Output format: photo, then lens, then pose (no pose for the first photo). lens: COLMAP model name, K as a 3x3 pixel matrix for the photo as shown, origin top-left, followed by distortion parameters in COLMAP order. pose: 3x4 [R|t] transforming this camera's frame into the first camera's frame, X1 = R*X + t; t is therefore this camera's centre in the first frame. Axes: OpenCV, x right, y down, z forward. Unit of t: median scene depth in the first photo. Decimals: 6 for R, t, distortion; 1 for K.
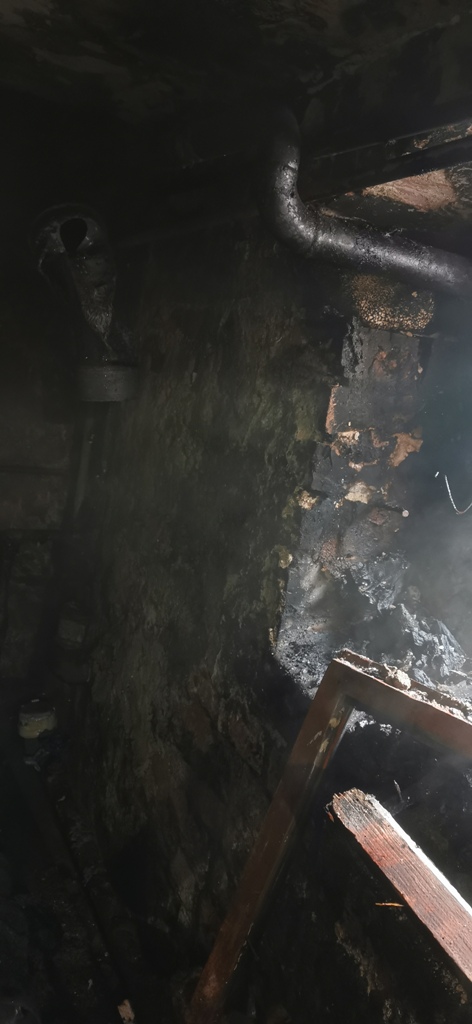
lens RADIAL K [[788.6, 0, 235.9], [0, 788.6, 511.8], [0, 0, 1]] dist [0.059453, -0.037330]
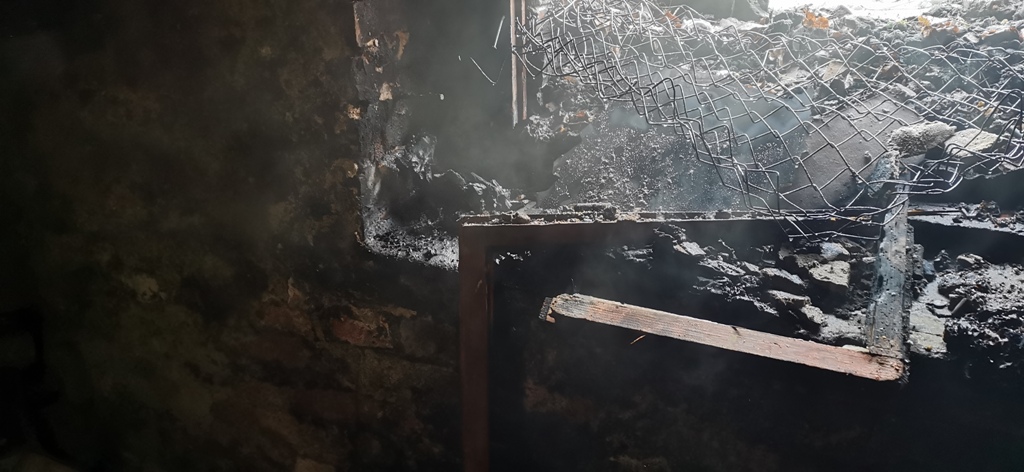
lens RADIAL K [[788.6, 0, 510.9], [0, 788.6, 236.2], [0, 0, 1]] dist [0.059453, -0.037330]
pose [[0.690552, -0.399669, 0.602829, -0.492407], [0.260273, 0.914941, 0.308448, -0.138849], [-0.674830, -0.056099, 0.735838, 0.025092]]
